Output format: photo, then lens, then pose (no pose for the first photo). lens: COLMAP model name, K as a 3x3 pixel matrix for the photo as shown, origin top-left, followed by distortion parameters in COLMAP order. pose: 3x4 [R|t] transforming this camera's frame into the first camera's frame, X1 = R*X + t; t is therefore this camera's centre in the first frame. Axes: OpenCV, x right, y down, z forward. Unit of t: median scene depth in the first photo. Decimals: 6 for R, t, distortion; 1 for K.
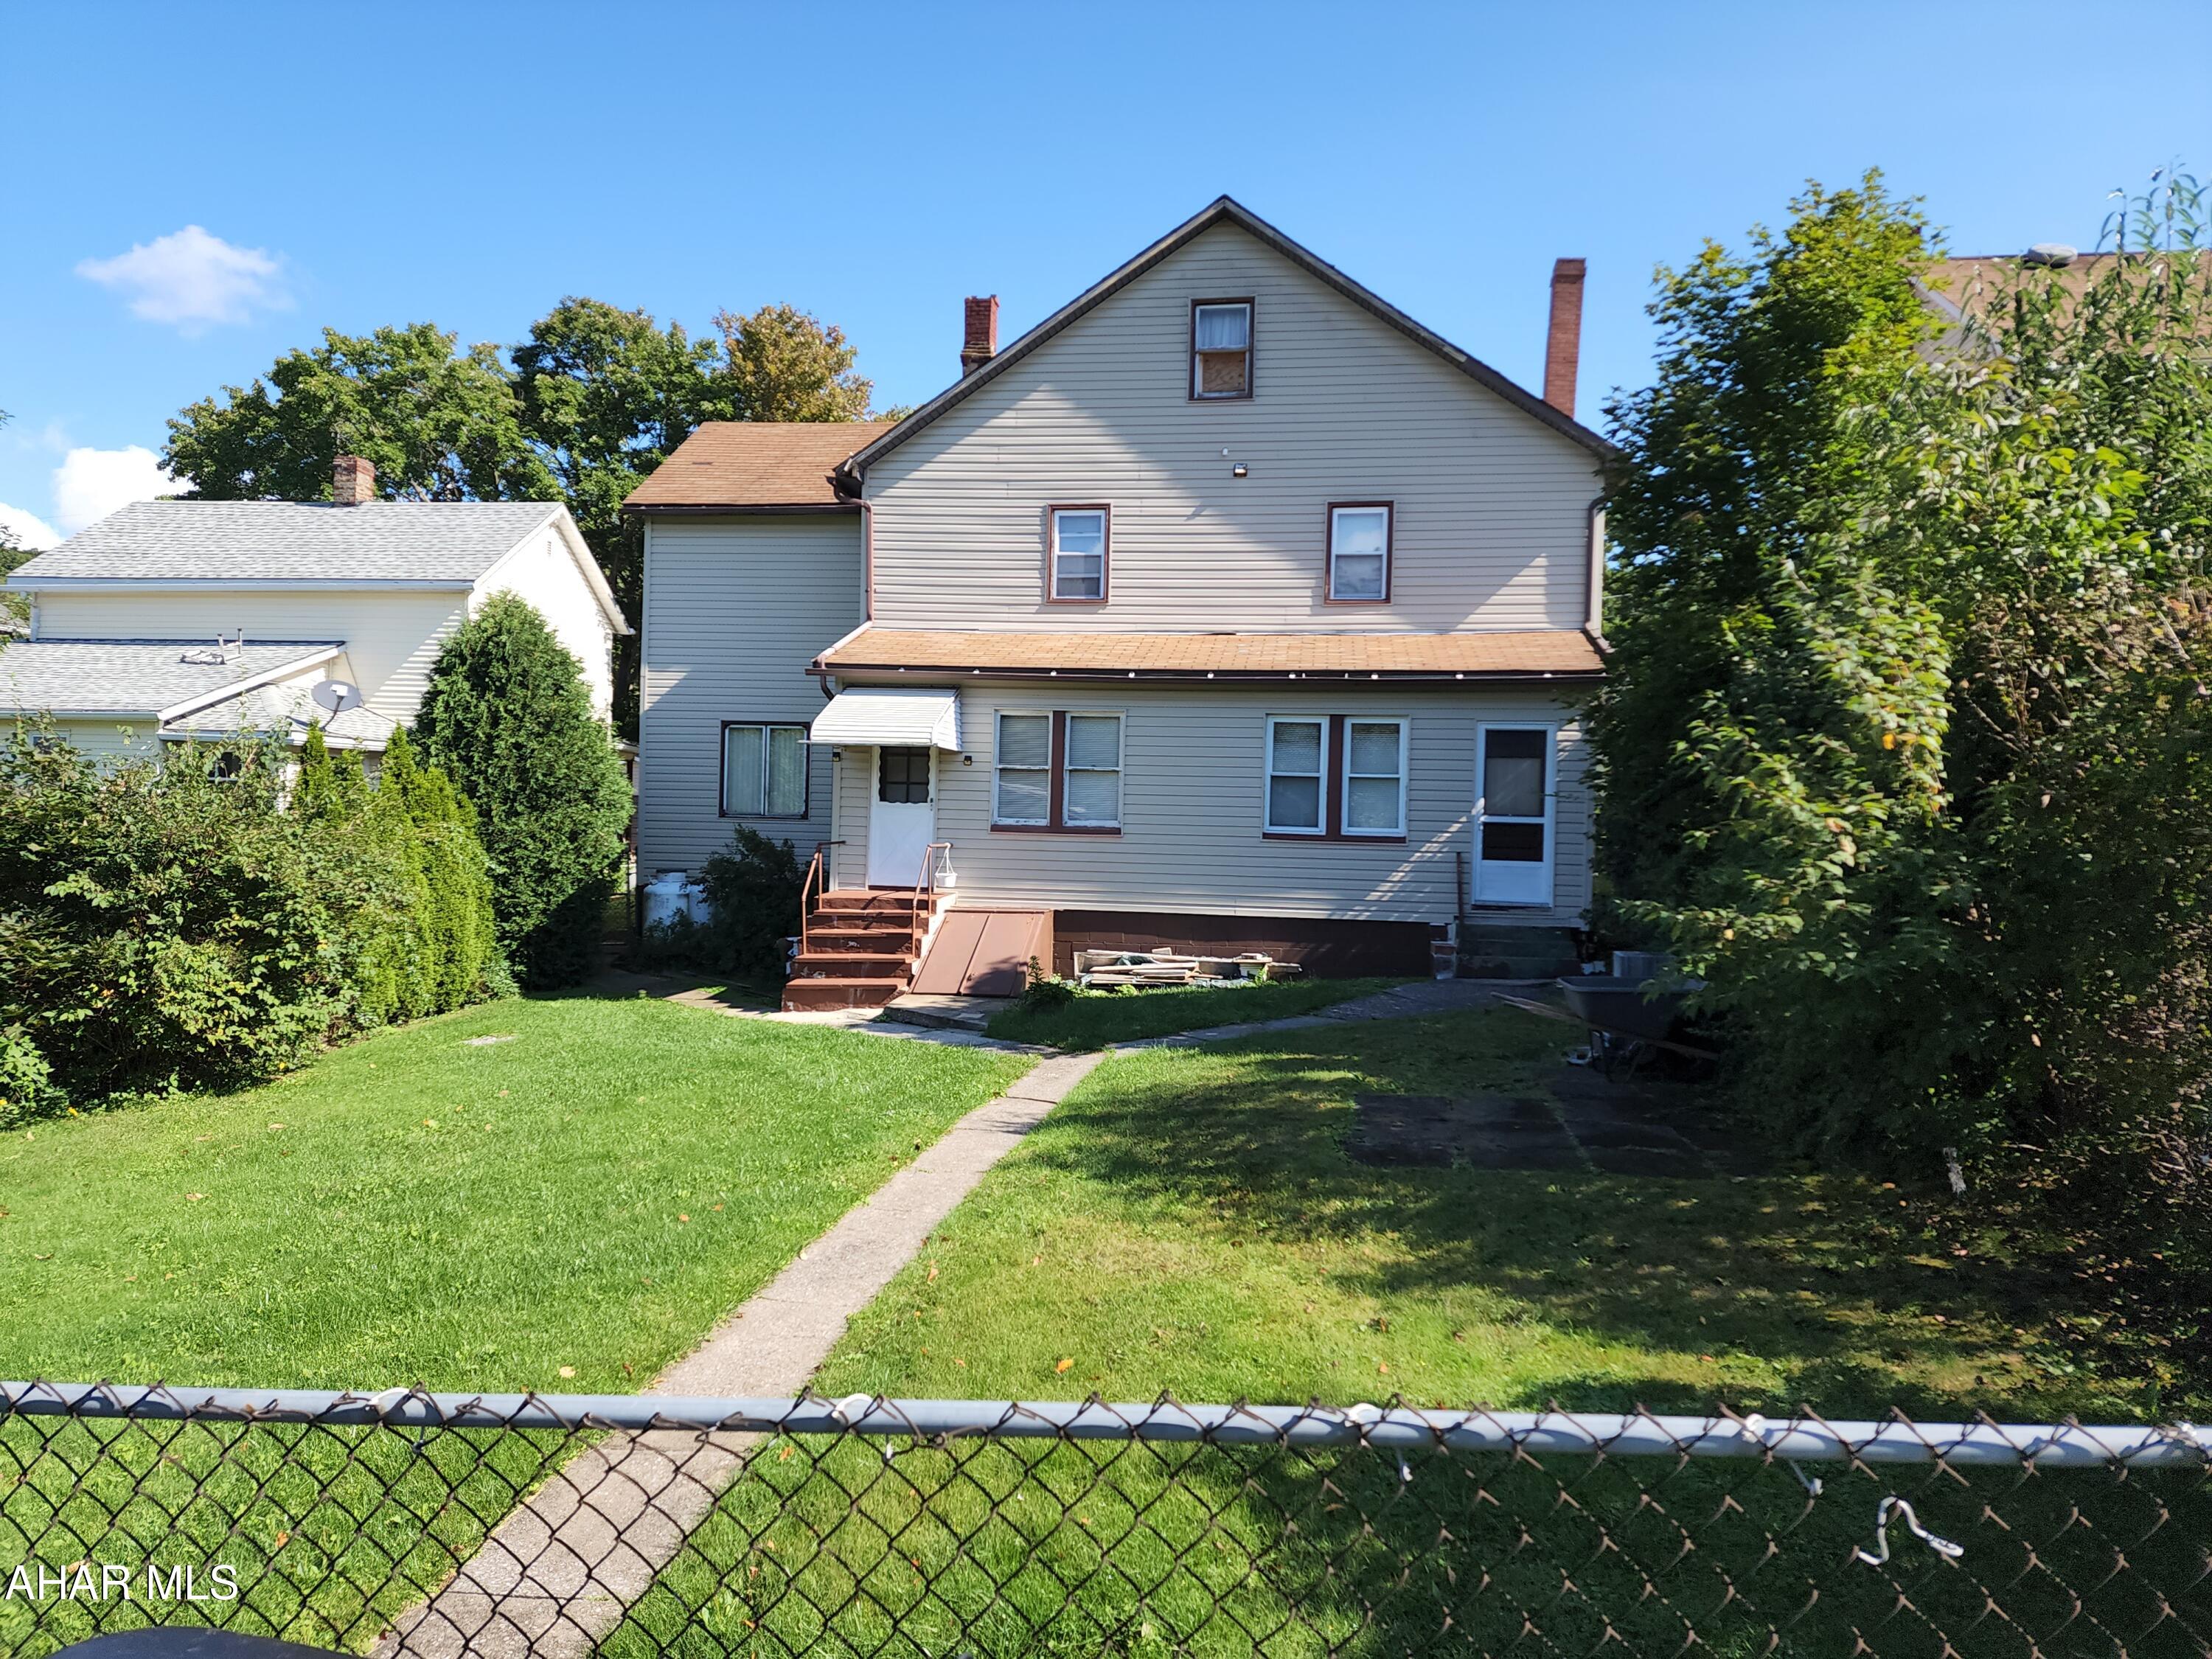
lens RADIAL K [[1475.1, 0, 1106.0], [0, 1475.1, 829.5], [0, 0, 1]] dist [0.000057, -0.000473]
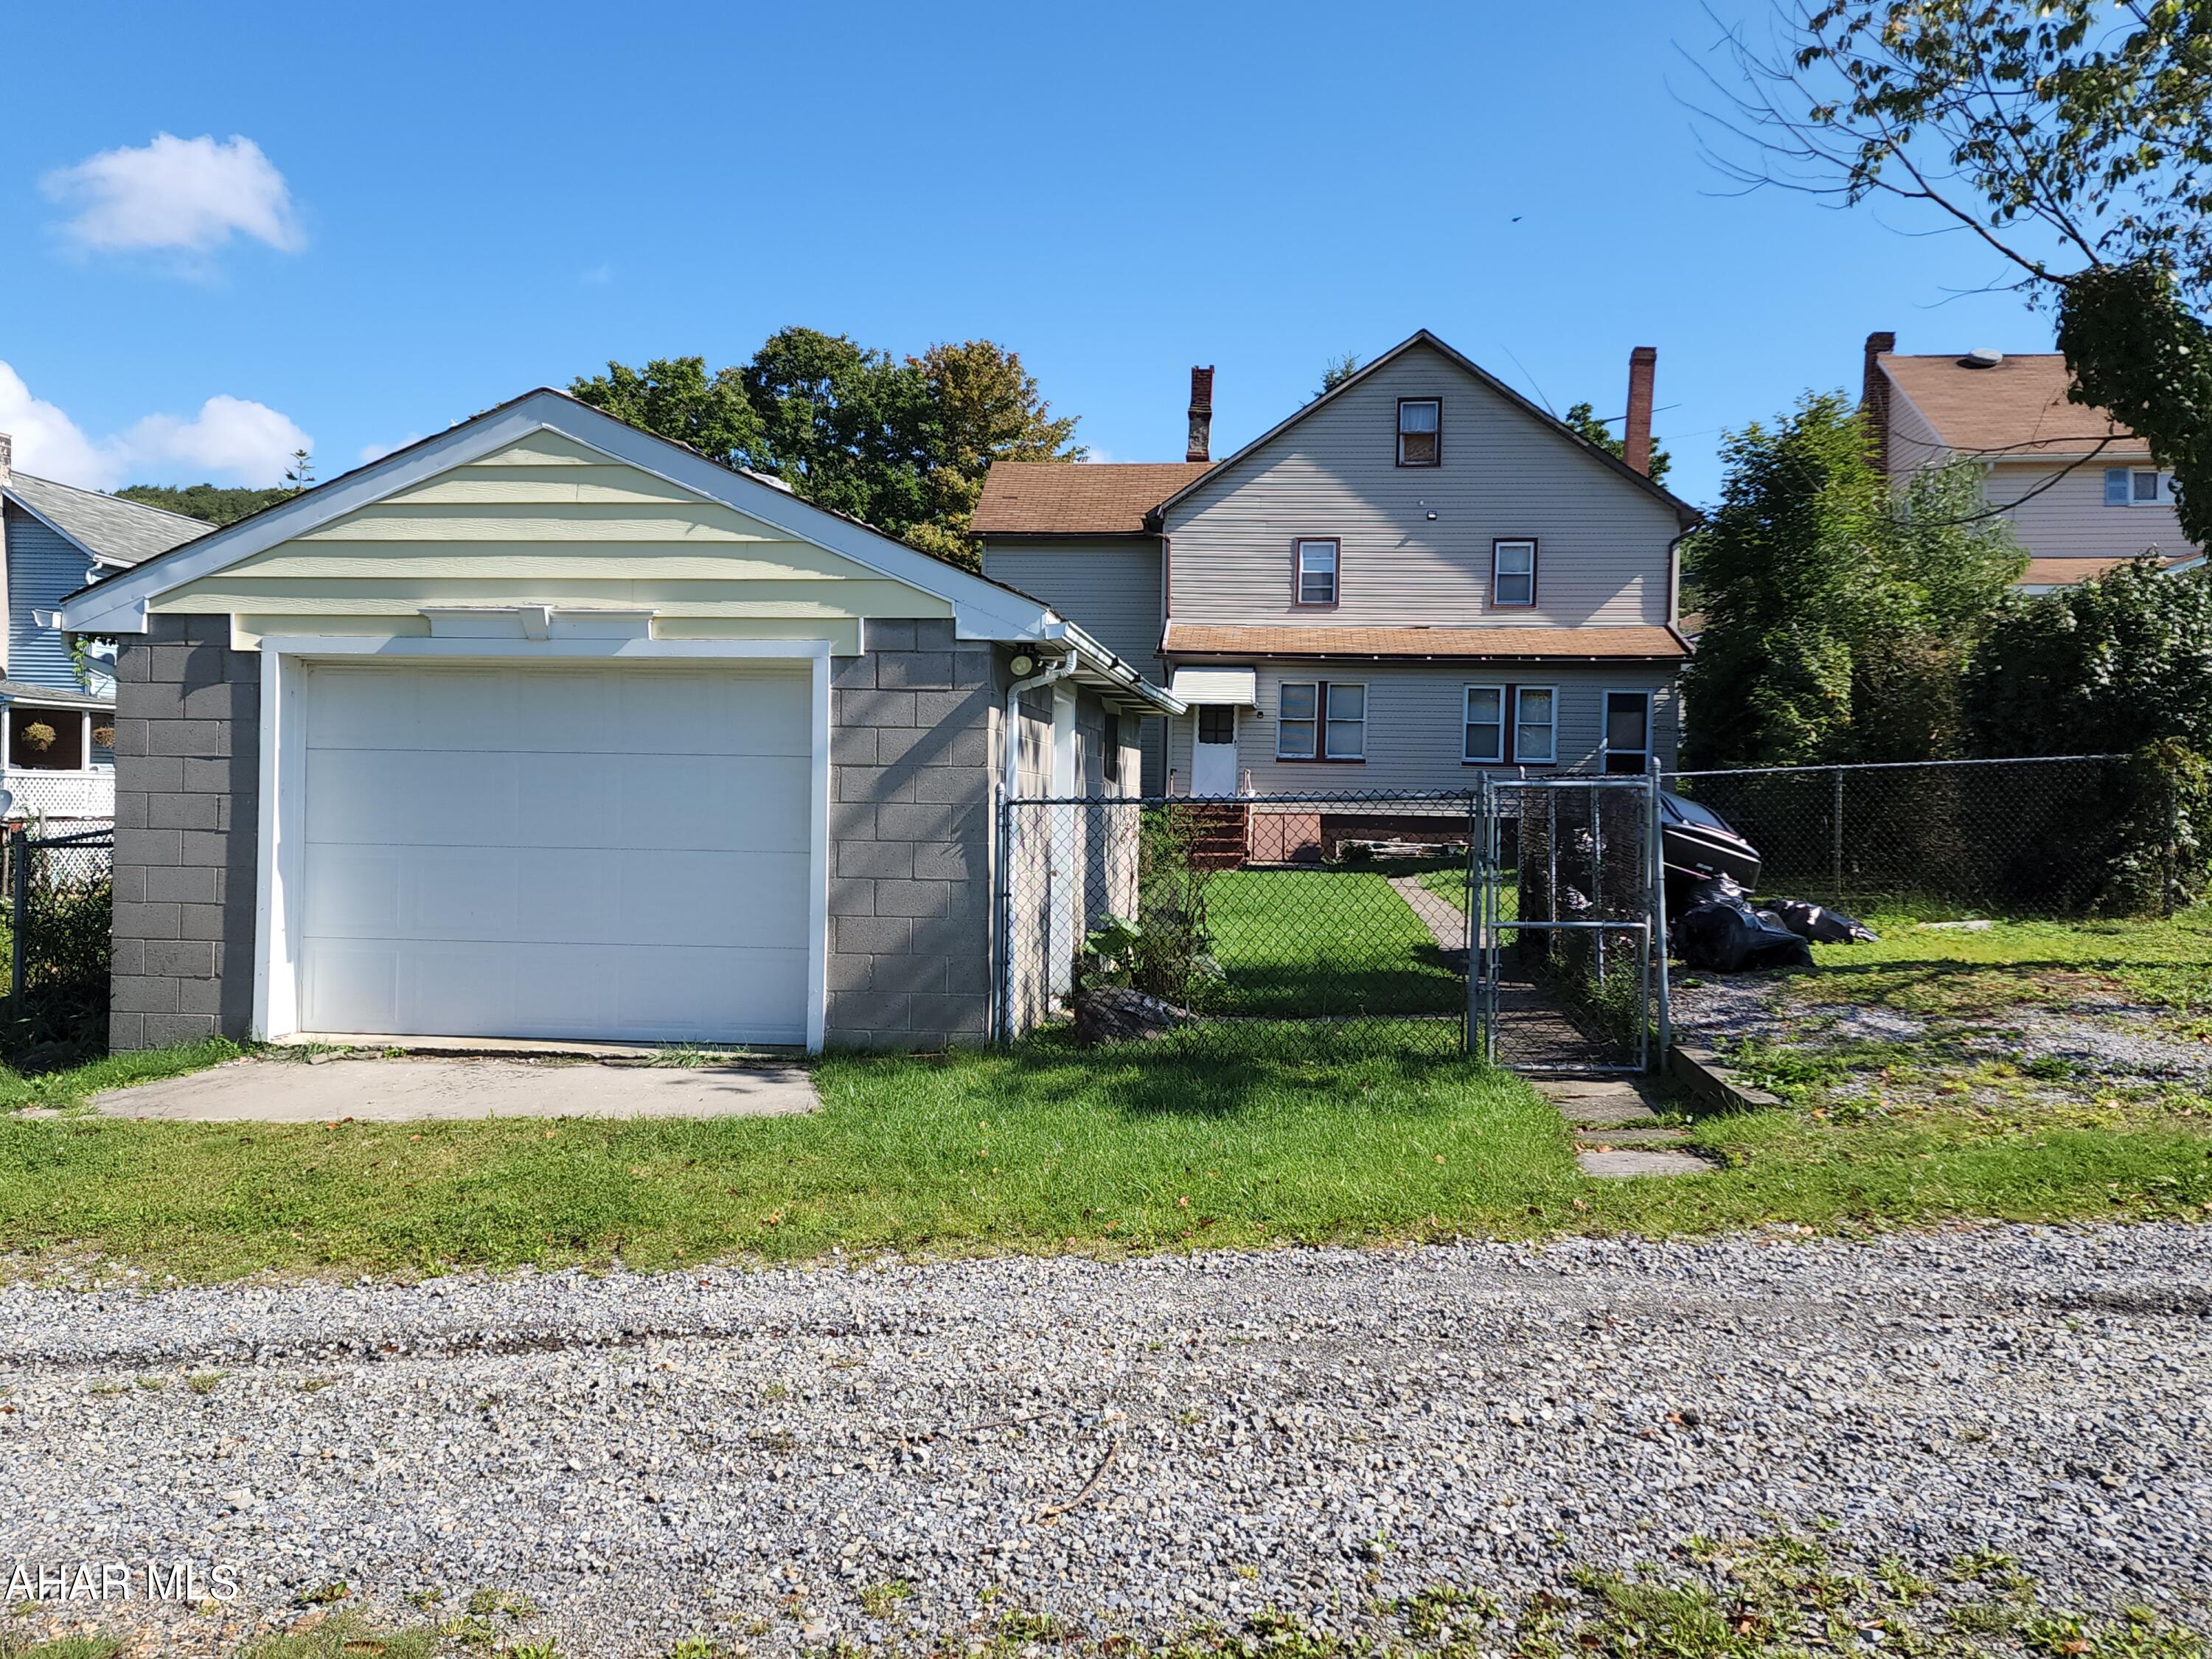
lens RADIAL K [[1763.5, 0, 1106.8], [0, 1763.5, 800.9], [0, 0, 1]] dist [0.004544, -0.001832]
pose [[0.998769, -0.003356, 0.049499, -0.330295], [0.003785, 0.999956, -0.008580, 0.053899], [-0.049468, 0.008757, 0.998737, -0.750877]]
